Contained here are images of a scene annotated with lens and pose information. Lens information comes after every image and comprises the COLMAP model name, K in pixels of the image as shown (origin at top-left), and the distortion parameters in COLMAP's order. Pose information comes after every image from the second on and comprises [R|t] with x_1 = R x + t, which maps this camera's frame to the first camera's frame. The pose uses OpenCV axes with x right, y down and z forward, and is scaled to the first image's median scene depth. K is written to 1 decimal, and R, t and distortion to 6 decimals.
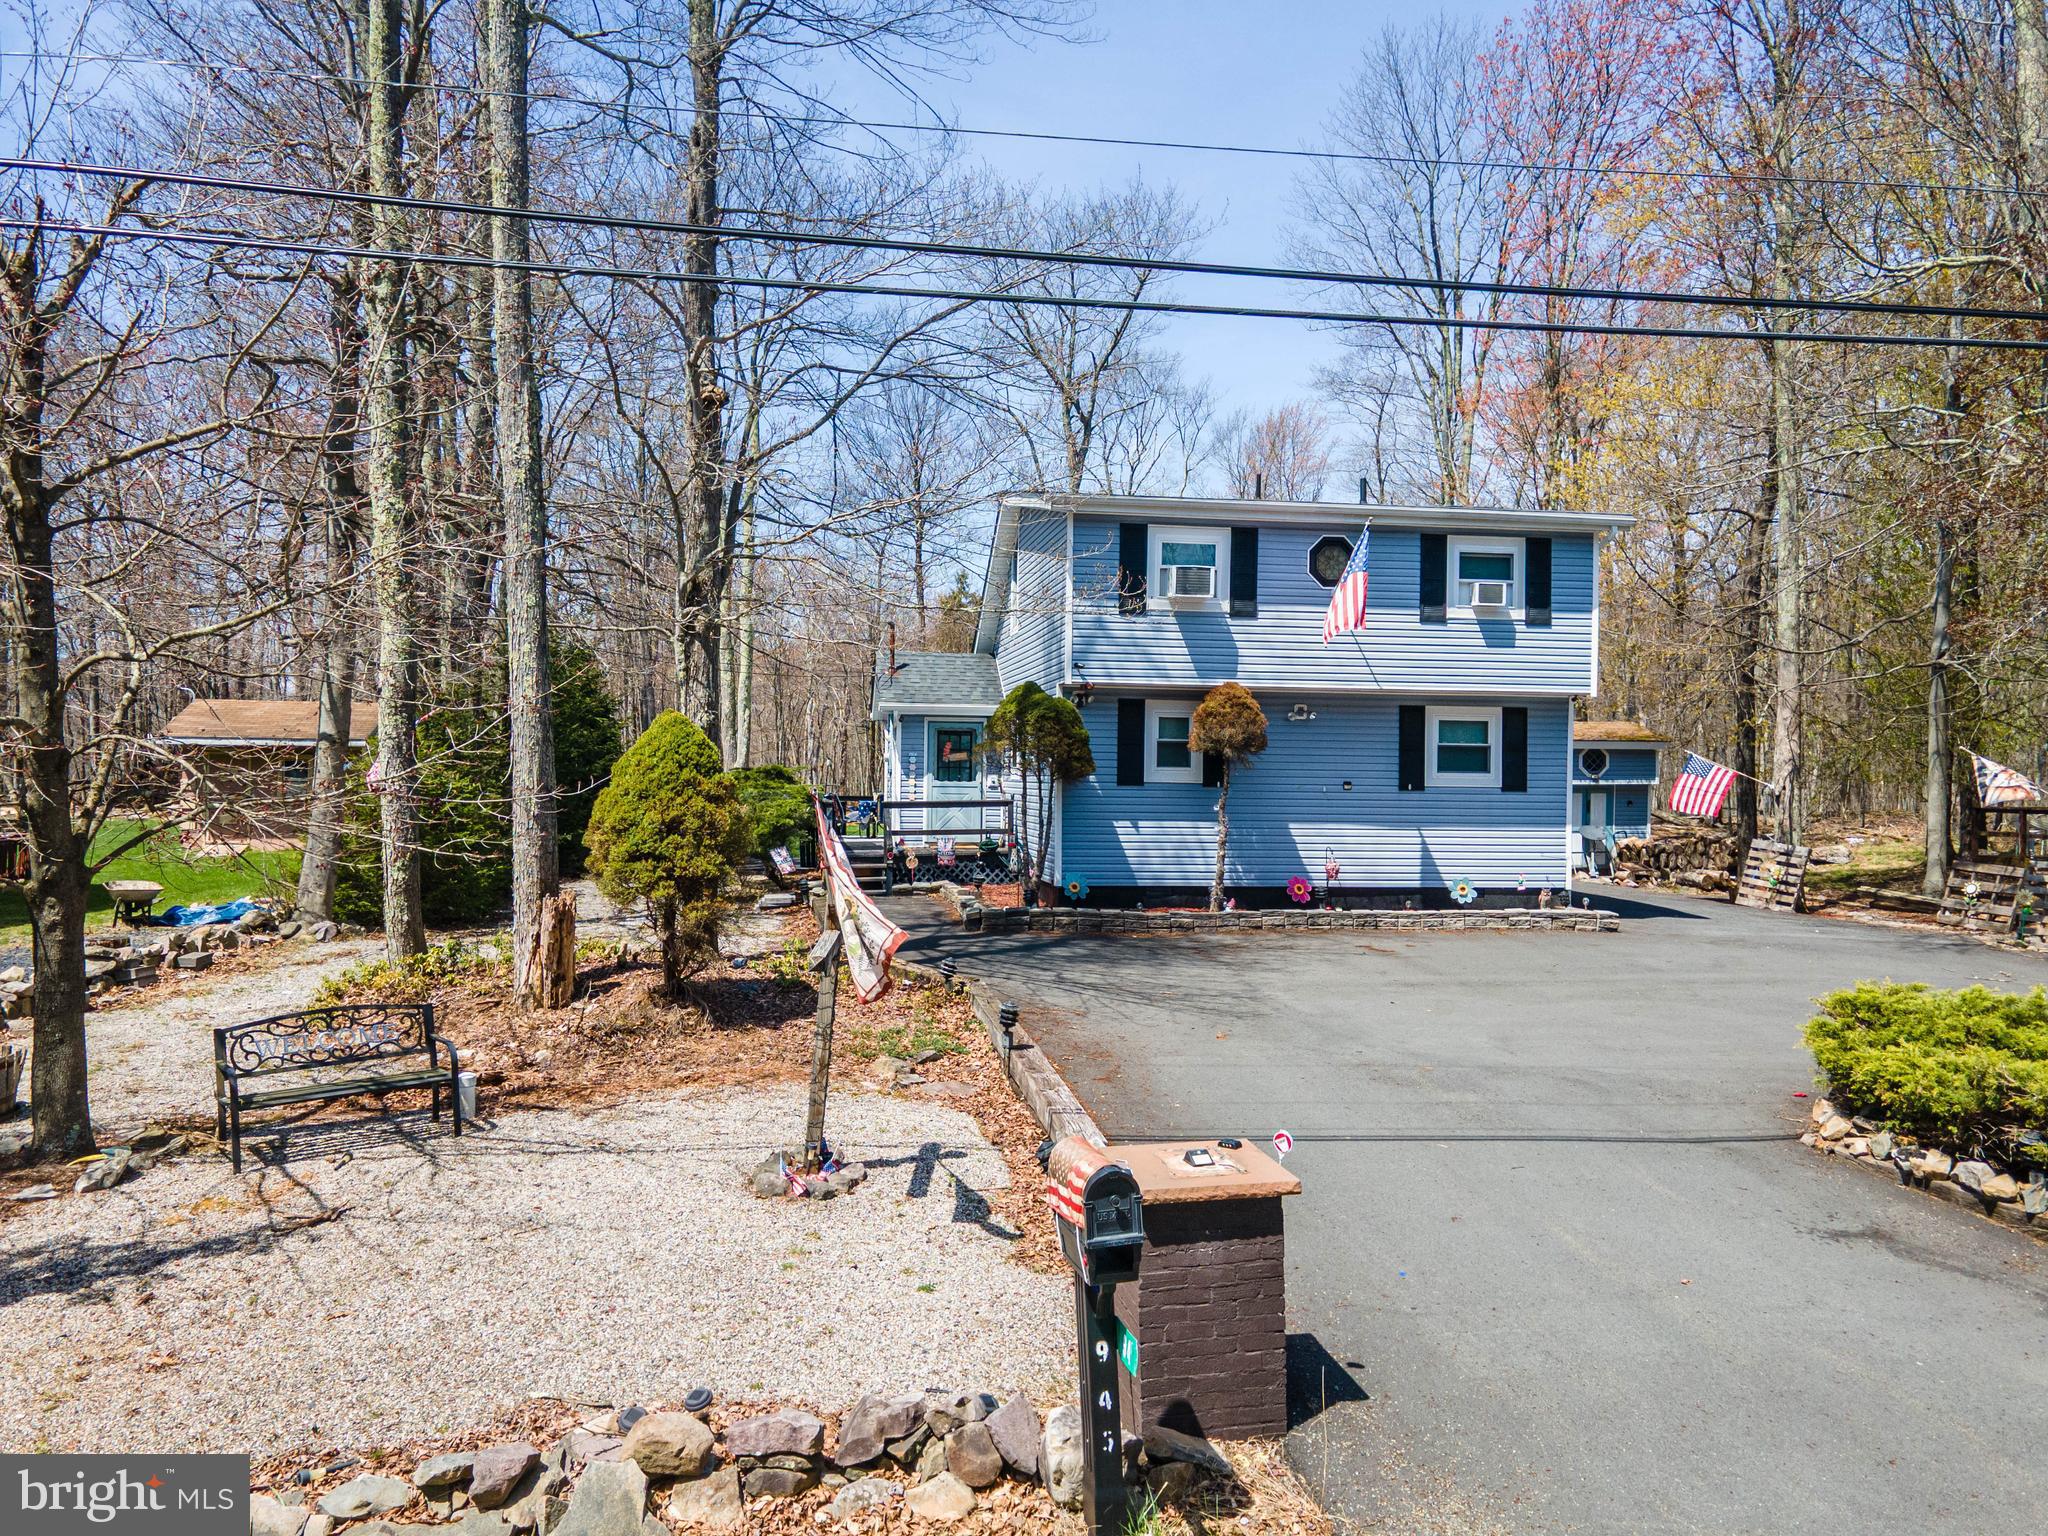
lens RADIAL K [[1486.0, 0, 1006.5], [0, 1486.0, 760.8], [0, 0, 1]] dist [0.038976, 0.012541]
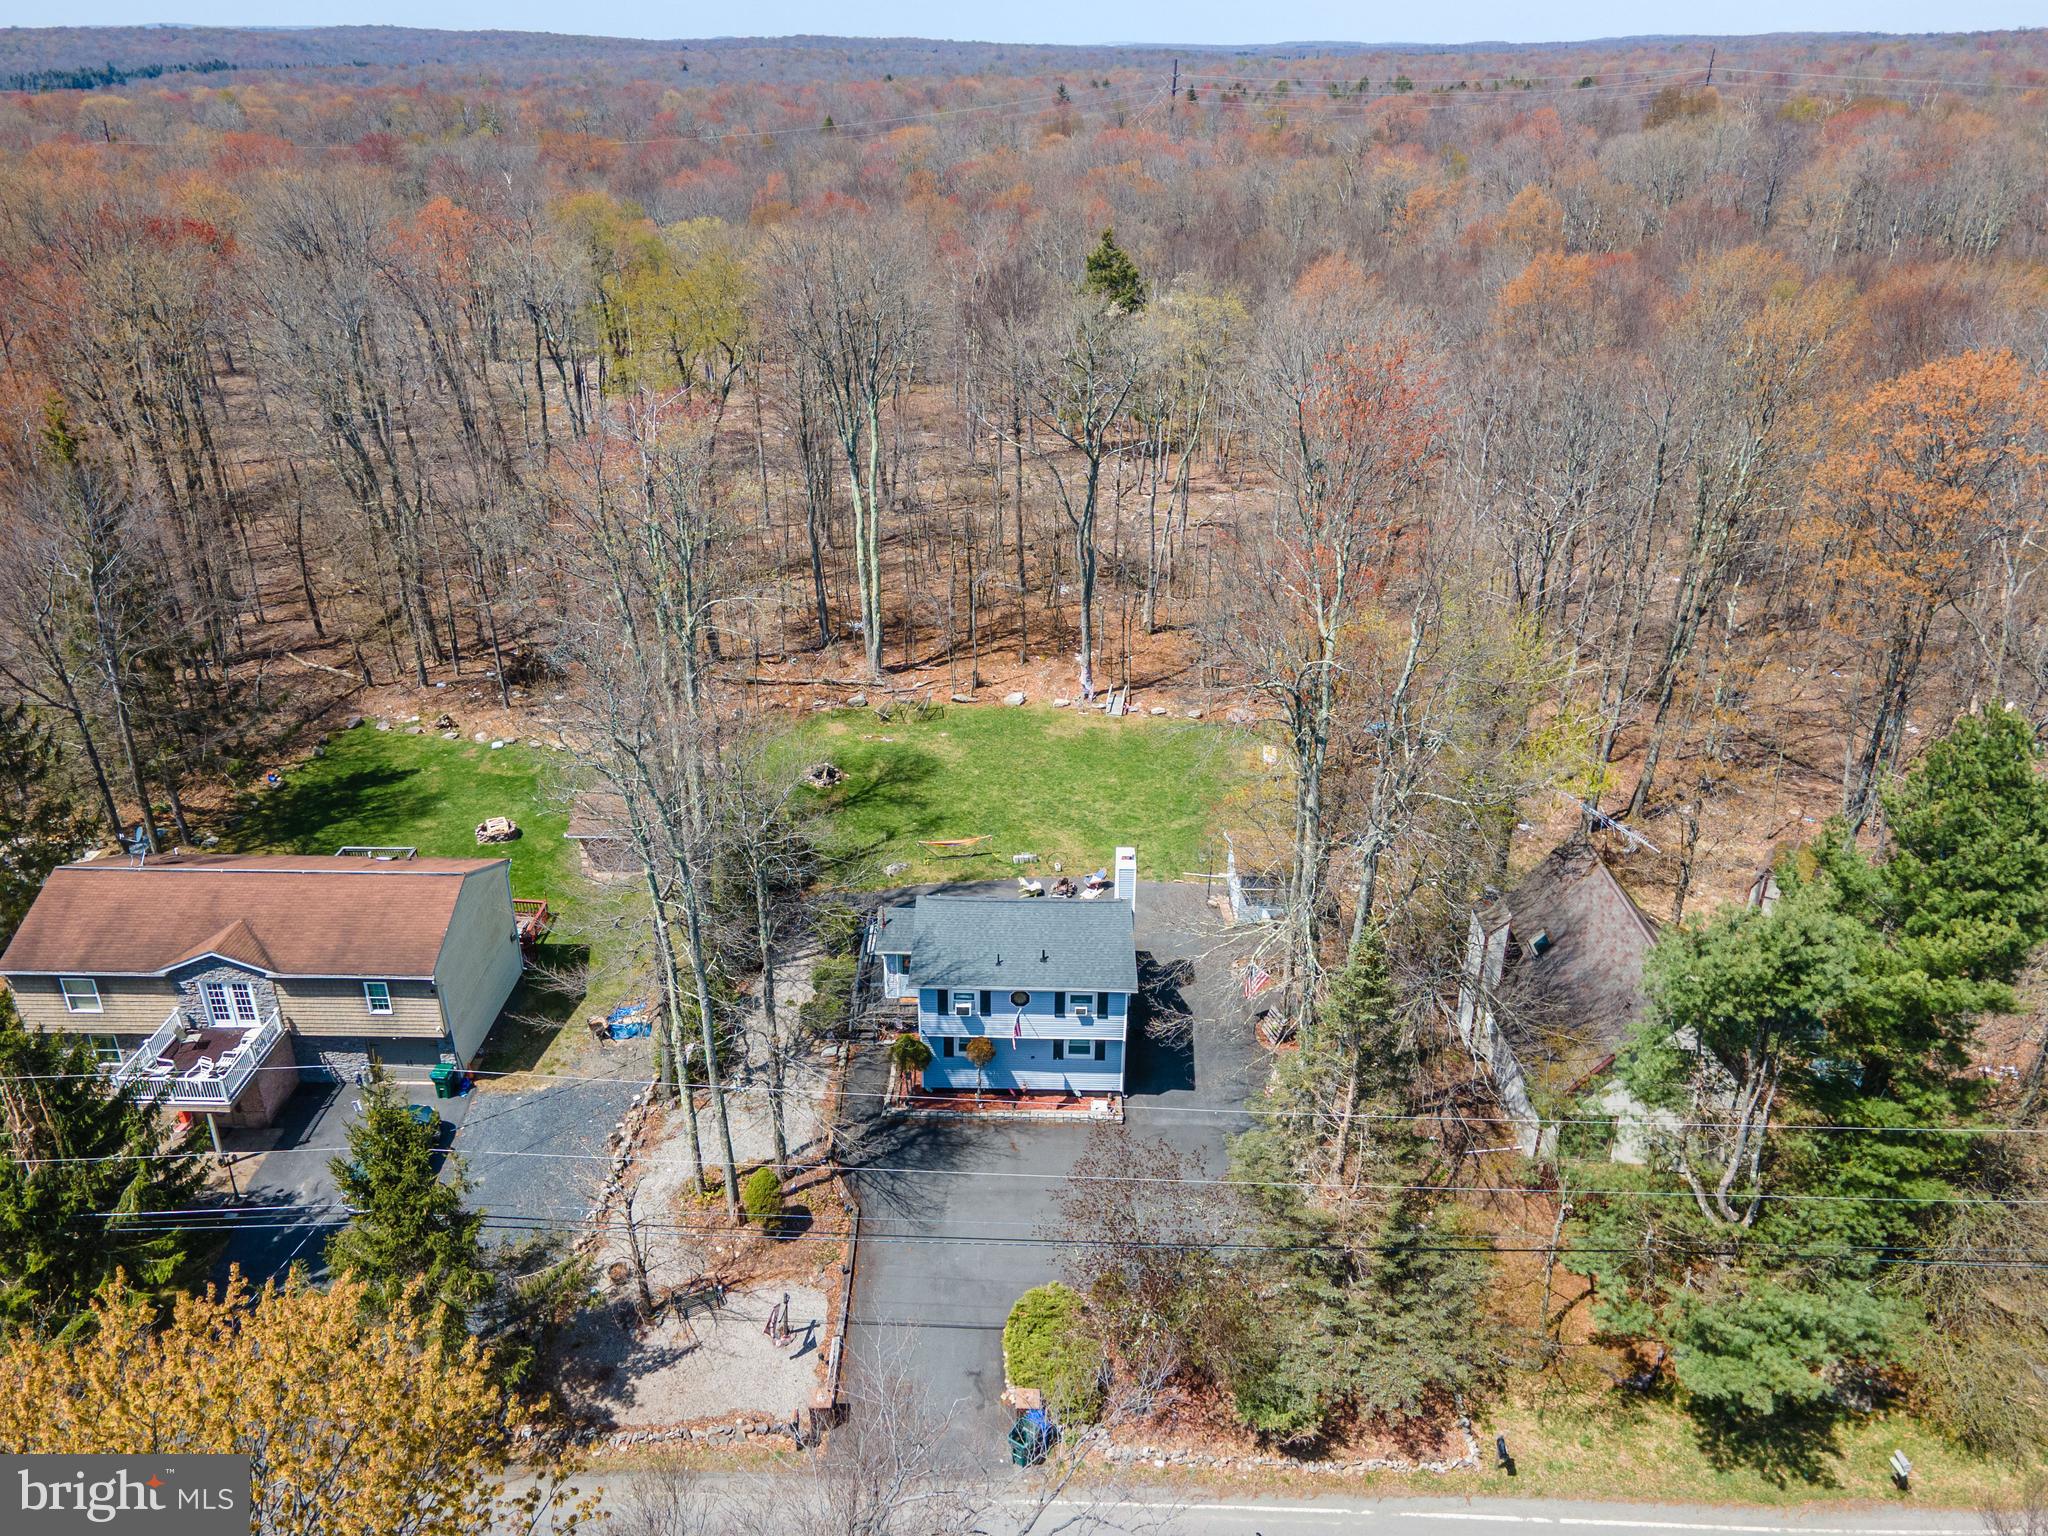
lens RADIAL K [[1486.0, 0, 994.5], [0, 1486.0, 747.2], [0, 0, 1]] dist [0.038976, 0.012541]
pose [[0.985852, 0.057488, -0.157449, 0.556005], [0.015747, 0.903423, 0.428462, -1.643160], [0.166874, -0.424879, 0.889736, -1.143970]]
